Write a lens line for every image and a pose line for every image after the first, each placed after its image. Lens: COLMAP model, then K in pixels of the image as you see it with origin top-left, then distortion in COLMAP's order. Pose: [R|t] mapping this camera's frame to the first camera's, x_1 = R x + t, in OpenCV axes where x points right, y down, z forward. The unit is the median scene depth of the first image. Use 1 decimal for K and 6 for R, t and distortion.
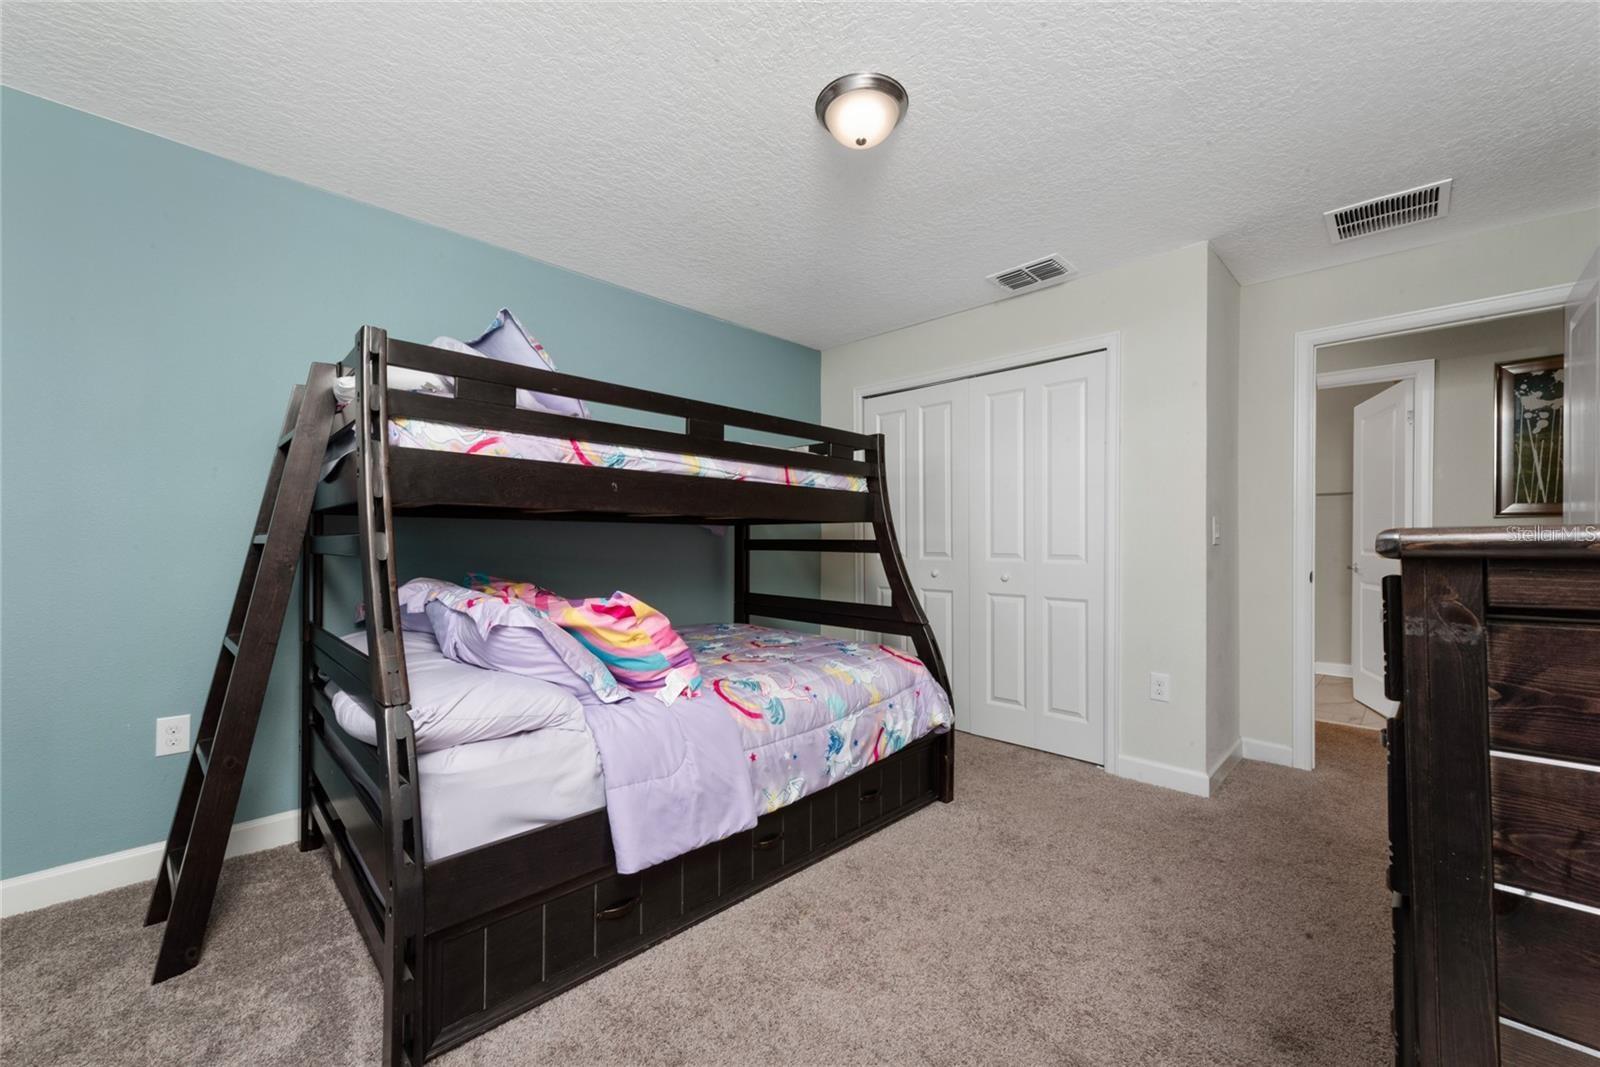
lens RADIAL K [[628.3, 0, 804.5], [0, 628.3, 547.1], [0, 0, 1]] dist [-0.000075, -0.000033]
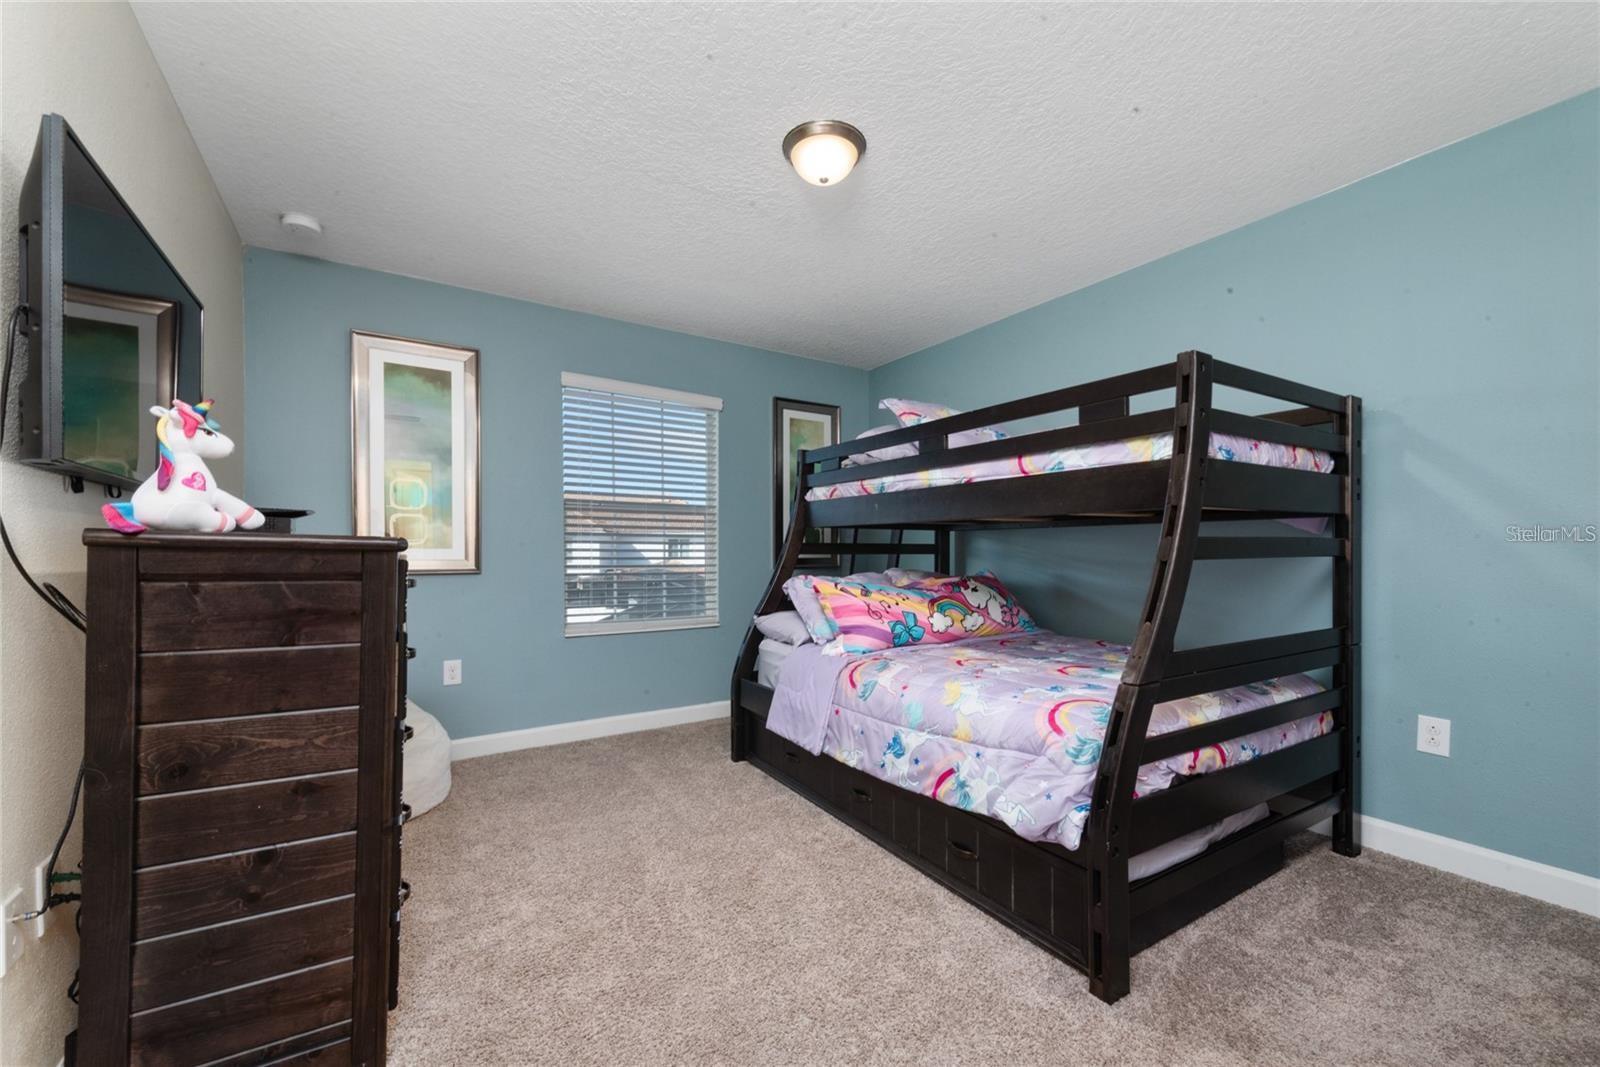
lens RADIAL K [[628.3, 0, 804.5], [0, 628.3, 547.1], [0, 0, 1]] dist [-0.000075, -0.000033]
pose [[-0.229092, -0.000172, -0.973405, 1.024816], [0.003152, 0.999995, -0.000919, -0.002762], [0.973400, -0.003279, -0.229090, 1.060456]]
